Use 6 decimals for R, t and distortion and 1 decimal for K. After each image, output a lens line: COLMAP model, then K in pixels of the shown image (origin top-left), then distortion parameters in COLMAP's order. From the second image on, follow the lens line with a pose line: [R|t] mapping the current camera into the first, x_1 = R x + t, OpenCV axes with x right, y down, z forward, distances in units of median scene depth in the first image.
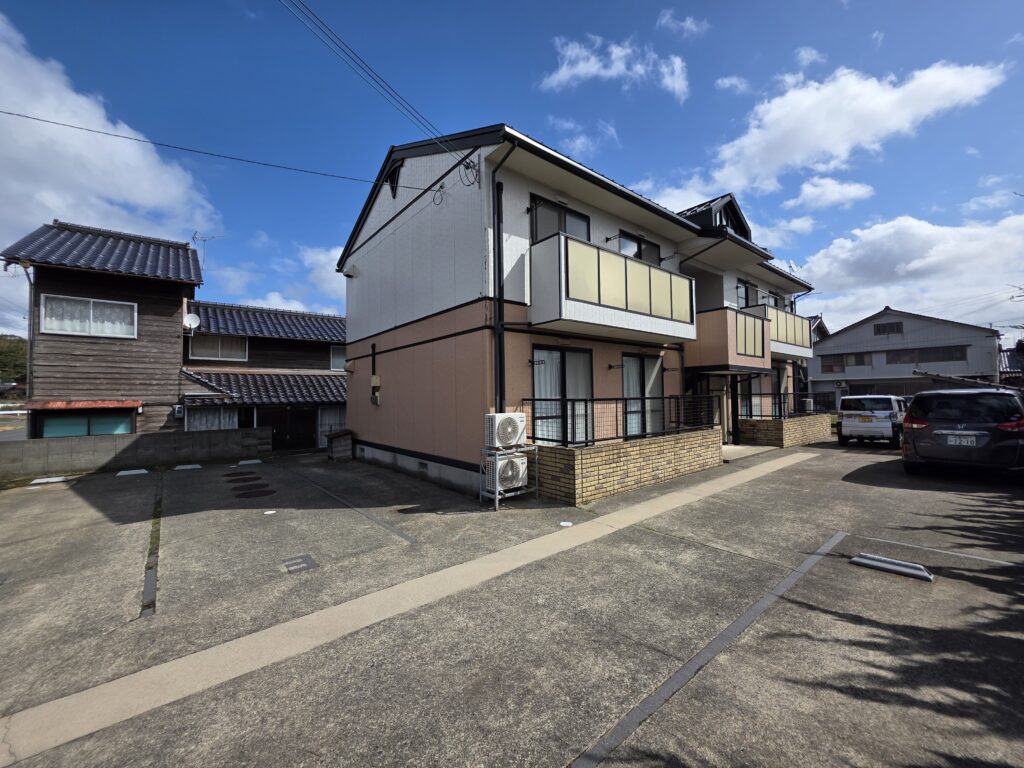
lens RADIAL K [[407.8, 0, 508.3], [0, 407.8, 387.9], [0, 0, 1]] dist [-0.004043, 0.002191]
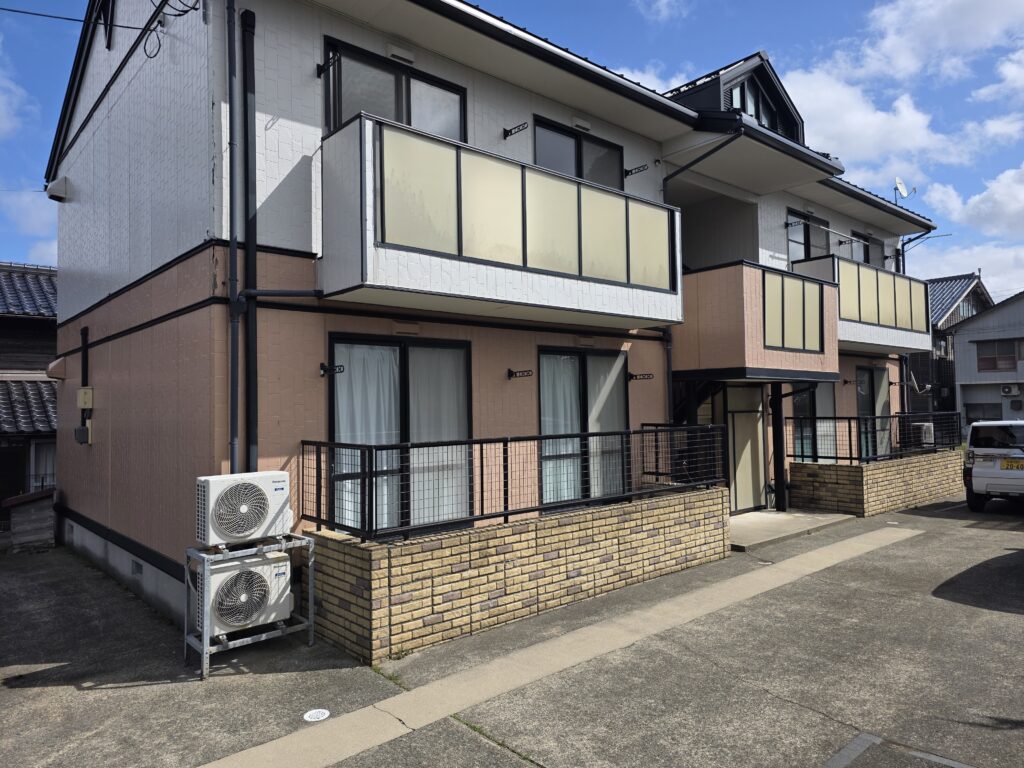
lens RADIAL K [[684.1, 0, 497.5], [0, 684.1, 387.0], [0, 0, 1]] dist [0.049773, -0.035150]
pose [[0.999420, -0.001575, 0.034016, 0.189632], [0.001914, 0.999949, -0.009950, -0.023995], [-0.033998, 0.010009, 0.999372, 0.104172]]
